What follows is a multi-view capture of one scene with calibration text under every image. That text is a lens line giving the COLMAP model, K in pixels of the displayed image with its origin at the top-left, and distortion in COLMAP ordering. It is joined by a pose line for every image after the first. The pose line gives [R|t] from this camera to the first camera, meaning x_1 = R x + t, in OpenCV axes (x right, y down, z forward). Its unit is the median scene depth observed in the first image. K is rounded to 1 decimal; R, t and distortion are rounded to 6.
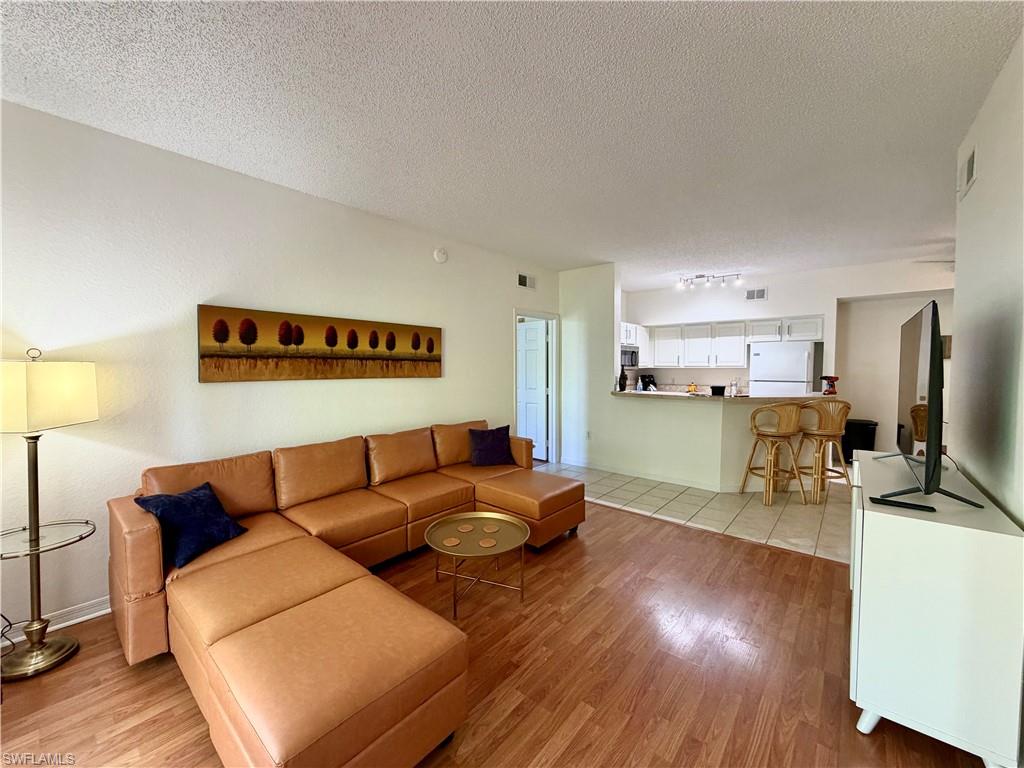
lens RADIAL K [[406.6, 0, 510.5], [0, 406.6, 381.4], [0, 0, 1]] dist [0.003153, 0.000245]
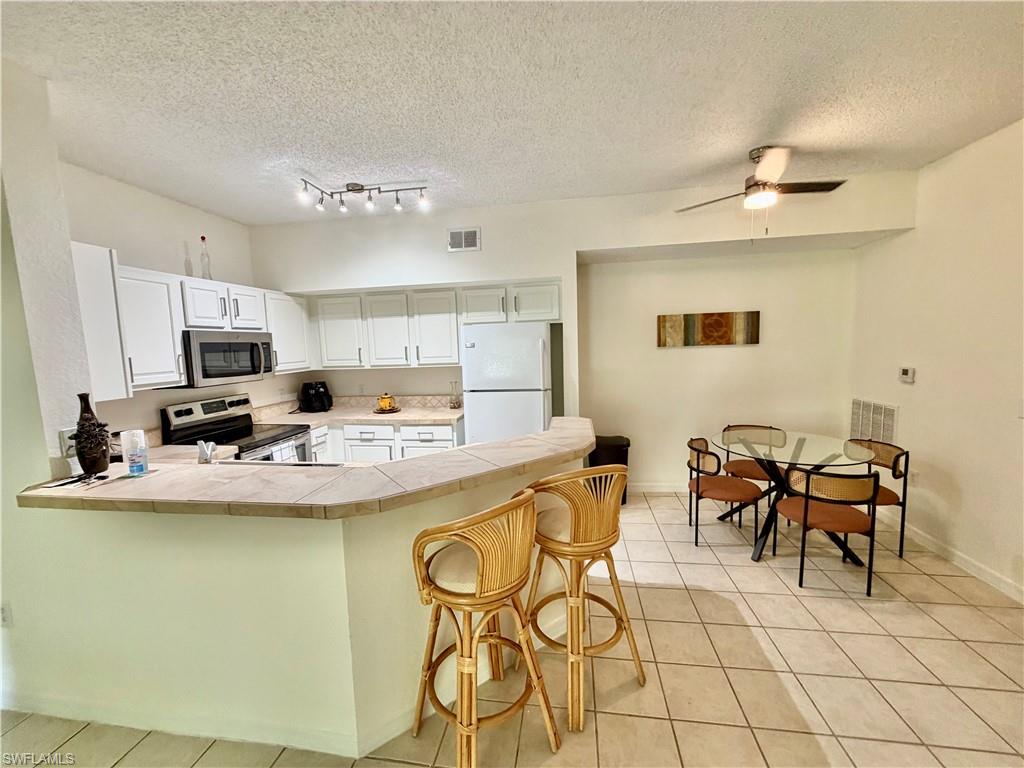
lens RADIAL K [[406.6, 0, 513.0], [0, 406.6, 384.6], [0, 0, 1]] dist [0.003153, 0.000245]
pose [[0.849842, -0.082022, 0.520615, 0.350163], [0.053668, 0.996149, 0.069334, -0.047713], [-0.524297, -0.030983, 0.850972, 0.476633]]
